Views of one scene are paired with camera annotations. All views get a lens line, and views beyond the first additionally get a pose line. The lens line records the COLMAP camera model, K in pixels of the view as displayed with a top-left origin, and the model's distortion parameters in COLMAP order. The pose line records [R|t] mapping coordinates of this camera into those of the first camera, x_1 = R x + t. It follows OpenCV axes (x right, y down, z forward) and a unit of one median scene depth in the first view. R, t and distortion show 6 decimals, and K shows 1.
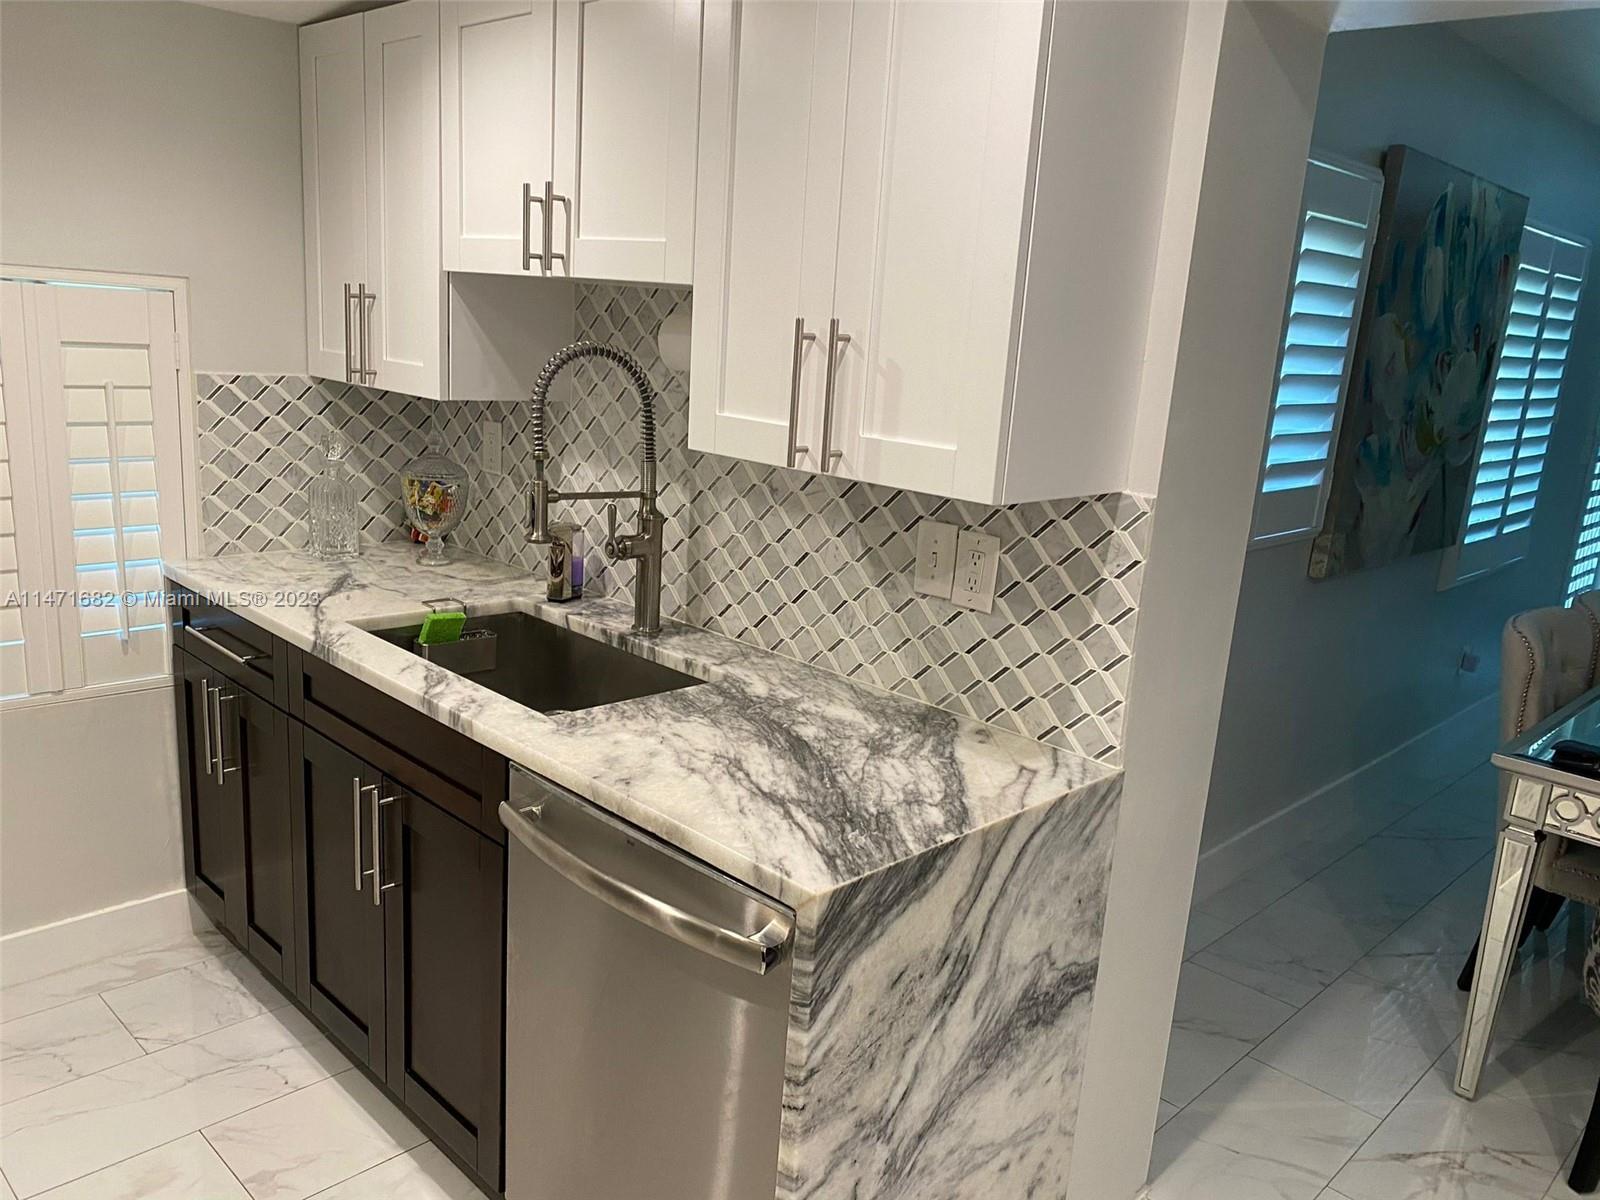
lens RADIAL K [[1195.8, 0, 798.6], [0, 1195.8, 609.8], [0, 0, 1]] dist [0.078522, -0.101484]
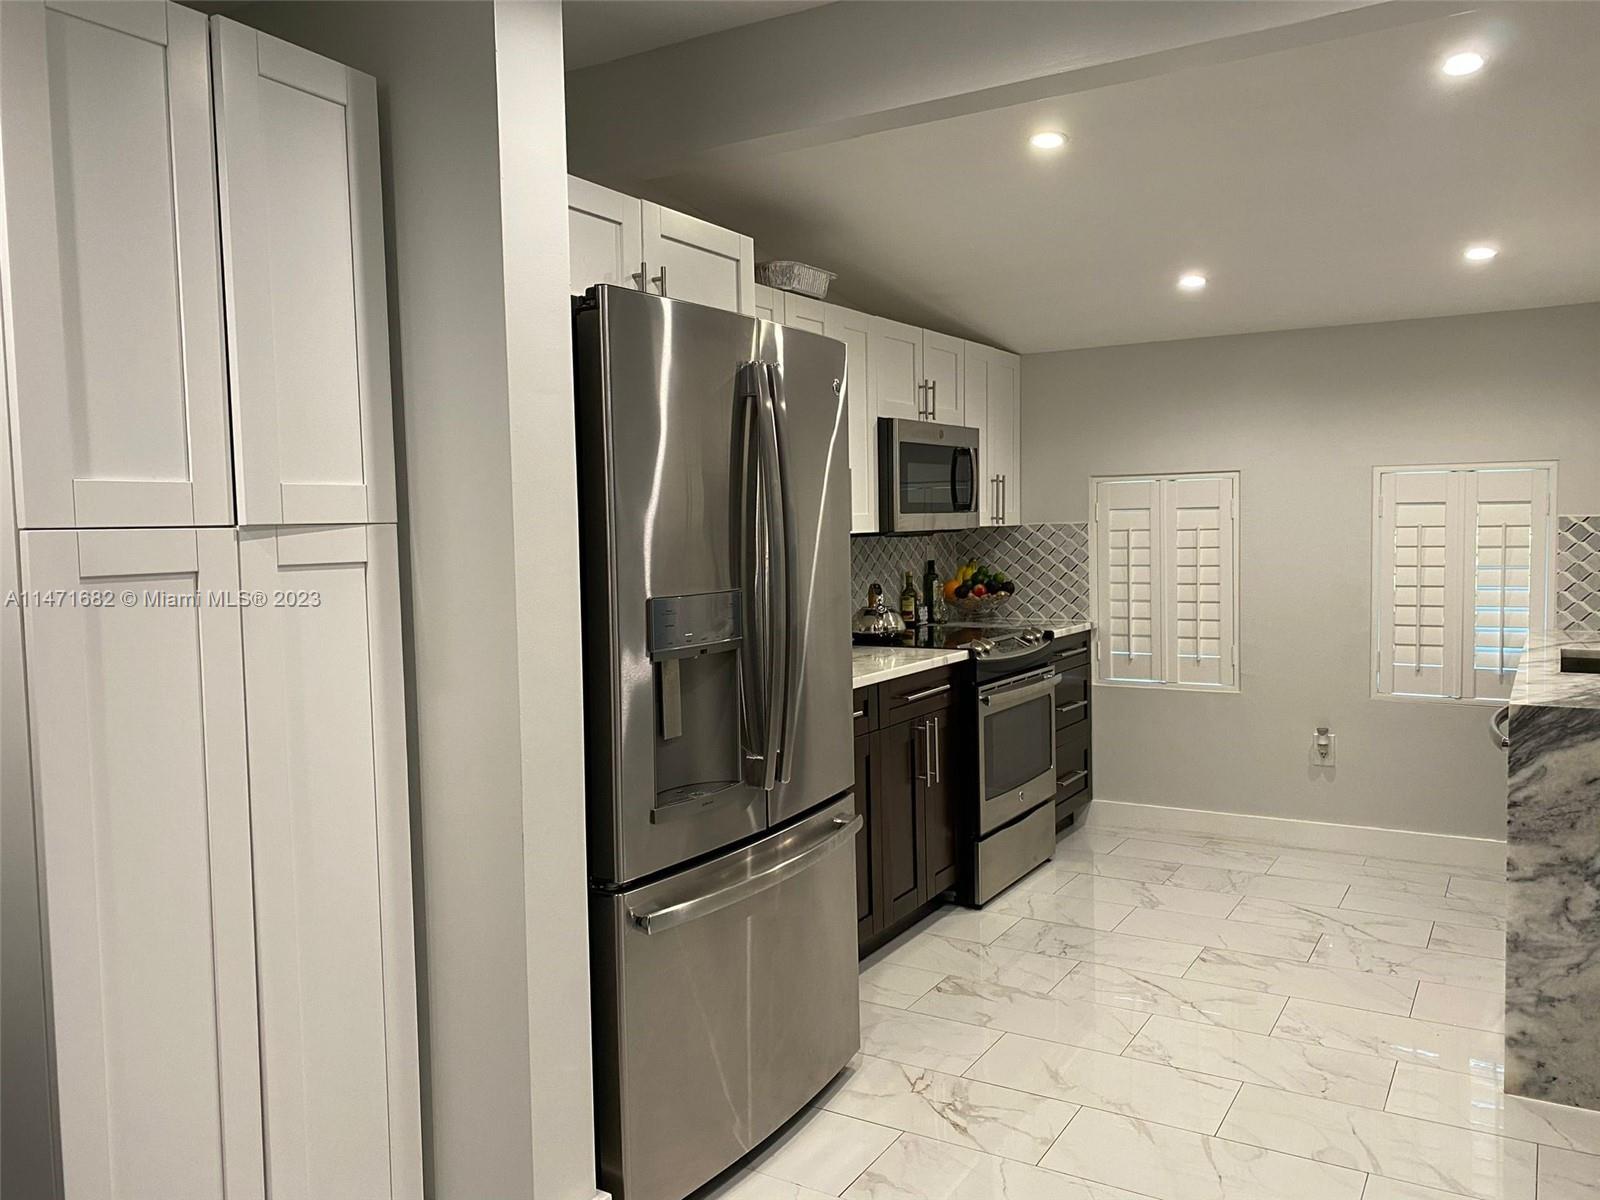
lens RADIAL K [[1207.0, 0, 796.3], [0, 1207.0, 600.0], [0, 0, 1]] dist [0.002533, -0.008596]
pose [[0.208772, -0.015295, -0.977845, 1.230252], [-0.195157, 0.979115, -0.056981, 0.293367], [0.958294, 0.202729, 0.201427, -0.414551]]
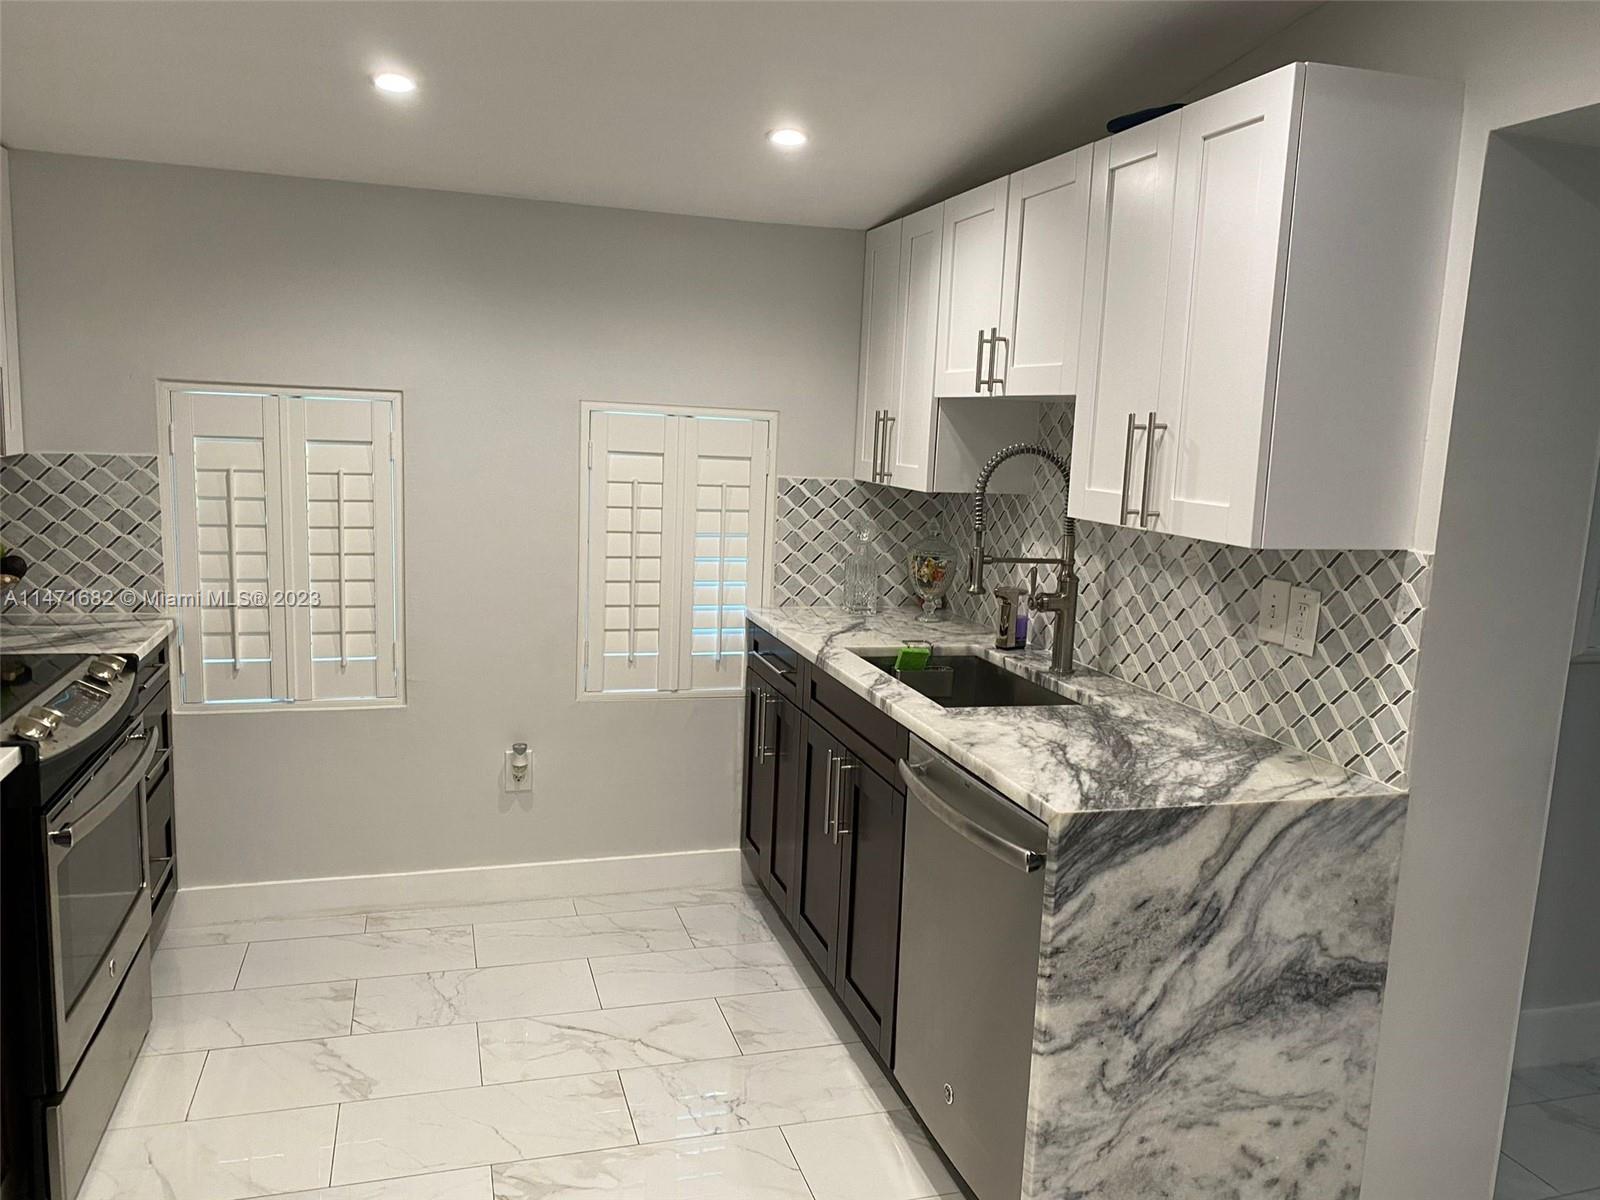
lens RADIAL K [[1207.0, 0, 796.3], [0, 1207.0, 600.0], [0, 0, 1]] dist [0.002533, -0.008596]
pose [[0.873435, 0.038098, -0.485448, 0.294989], [-0.095015, 0.991106, -0.093173, 0.107381], [0.477581, 0.127506, 0.869286, -0.277553]]
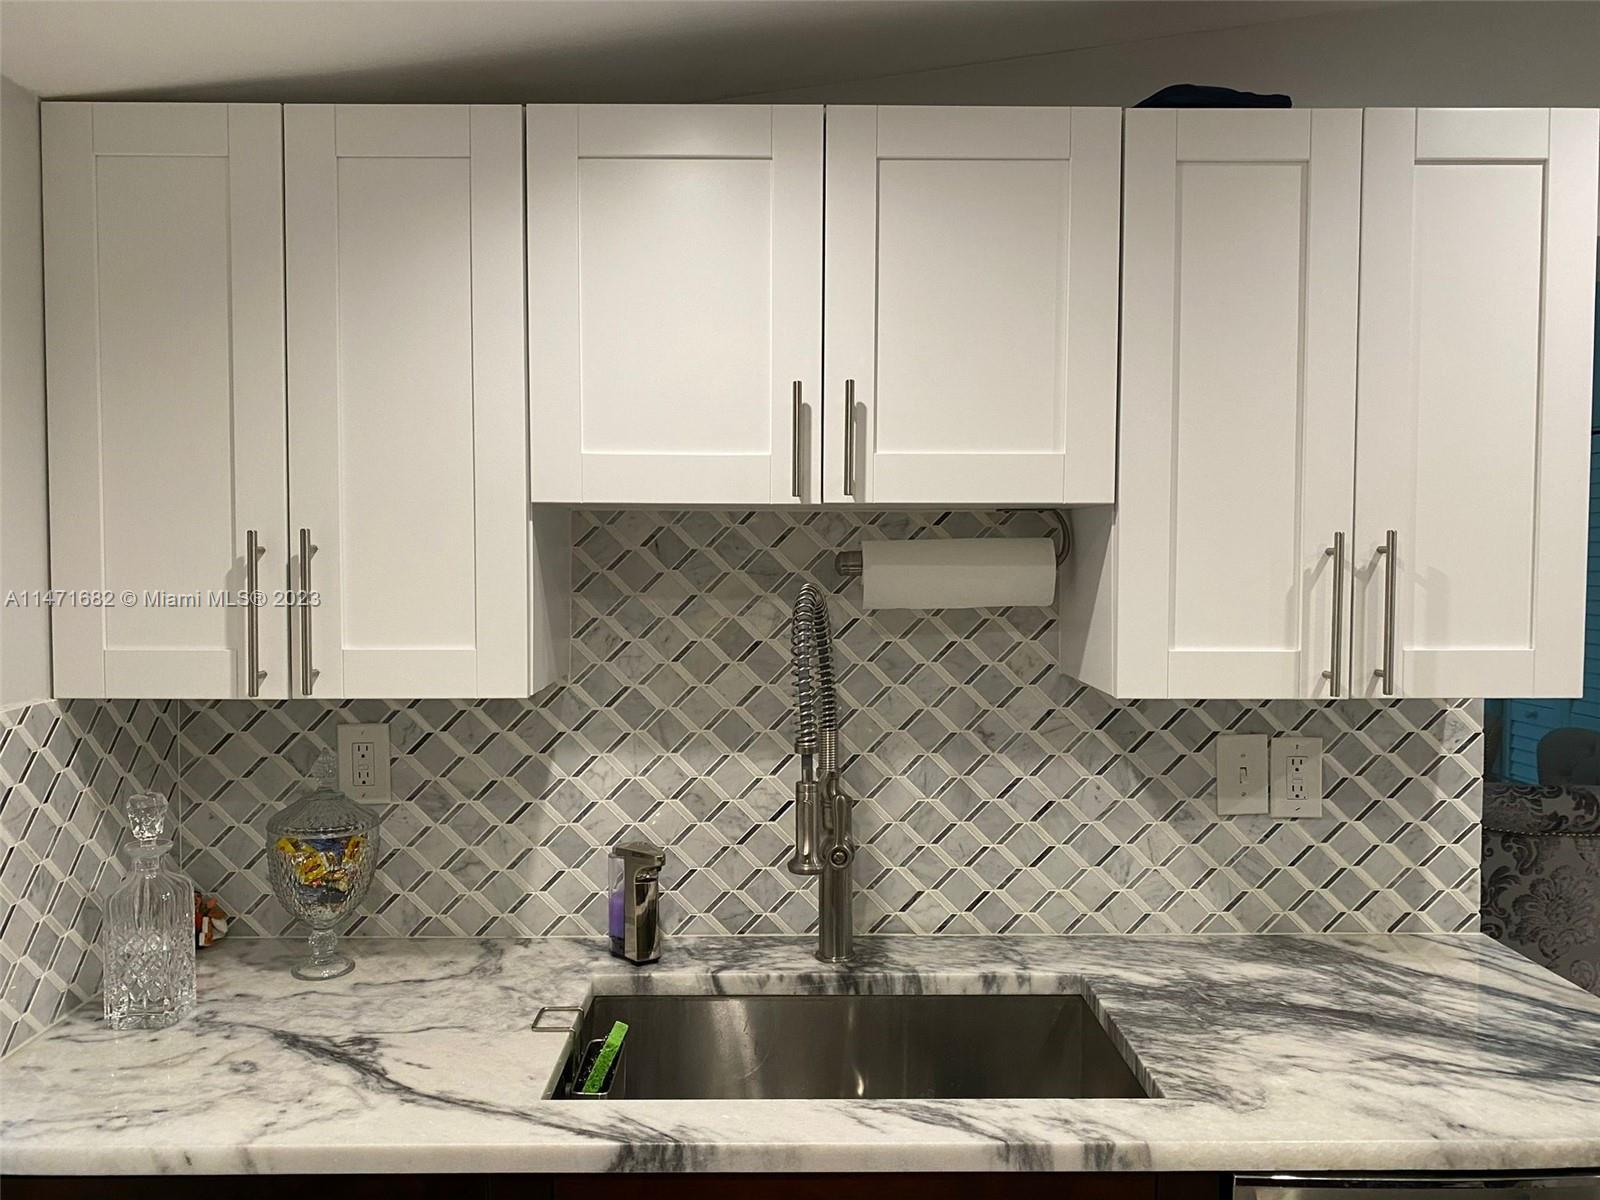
lens RADIAL K [[1246.0, 0, 798.6], [0, 1246.0, 593.0], [0, 0, 1]] dist [0.054420, -0.118448]
pose [[0.703306, -0.101308, 0.703631, -0.834078], [0.211367, 0.974831, -0.070914, -0.192041], [-0.678737, 0.198599, 0.707018, 0.545284]]
